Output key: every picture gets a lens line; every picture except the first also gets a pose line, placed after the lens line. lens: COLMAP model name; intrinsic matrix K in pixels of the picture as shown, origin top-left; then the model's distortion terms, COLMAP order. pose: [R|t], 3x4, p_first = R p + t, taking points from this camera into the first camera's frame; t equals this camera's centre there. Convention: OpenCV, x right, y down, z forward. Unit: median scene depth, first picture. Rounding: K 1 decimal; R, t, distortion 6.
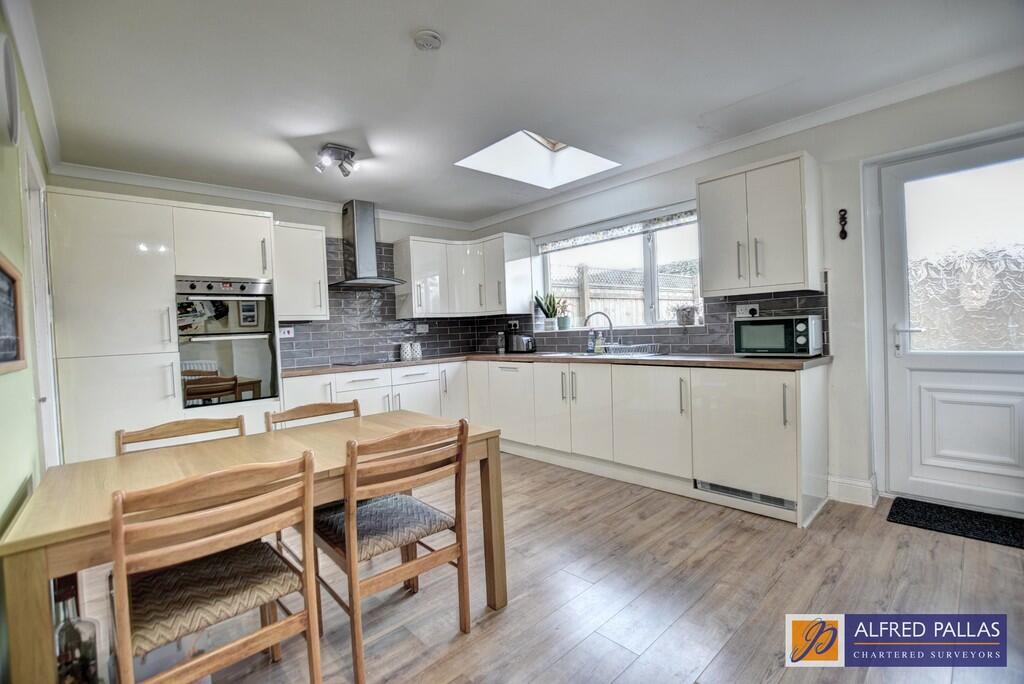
lens RADIAL K [[454.8, 0, 518.2], [0, 454.8, 339.0], [0, 0, 1]] dist [-0.019505, 0.000483]
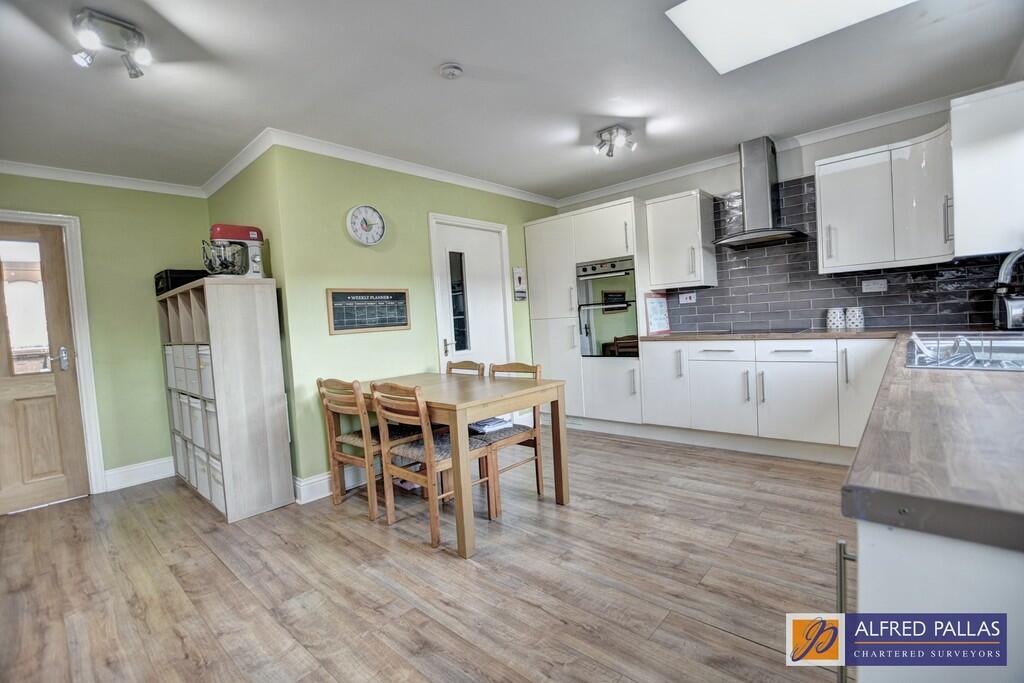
lens RADIAL K [[454.8, 0, 517.7], [0, 454.8, 340.9], [0, 0, 1]] dist [-0.019505, 0.000483]
pose [[0.094028, 0.090047, -0.991489, 0.540352], [0.035739, 0.994954, 0.093751, -0.030545], [0.994928, -0.044250, 0.090335, 0.533163]]
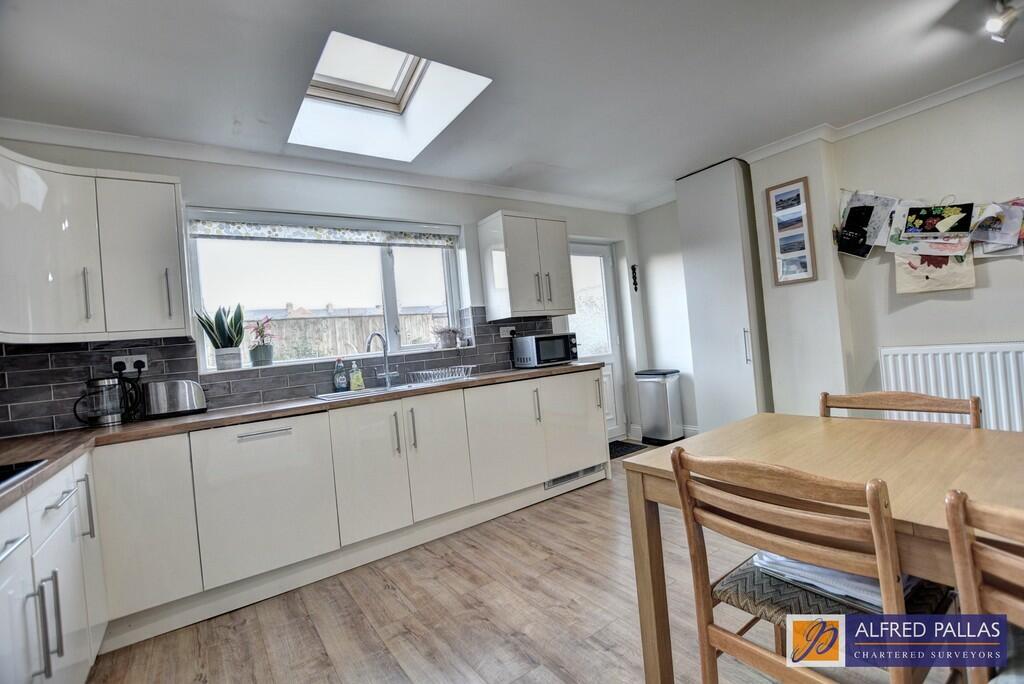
lens RADIAL K [[454.8, 0, 514.7], [0, 454.8, 335.1], [0, 0, 1]] dist [-0.019505, 0.000483]
pose [[0.145691, 0.041156, 0.988474, -0.562674], [0.106772, 0.992645, -0.057066, 0.012530], [-0.983552, 0.113855, 0.140225, 0.694007]]
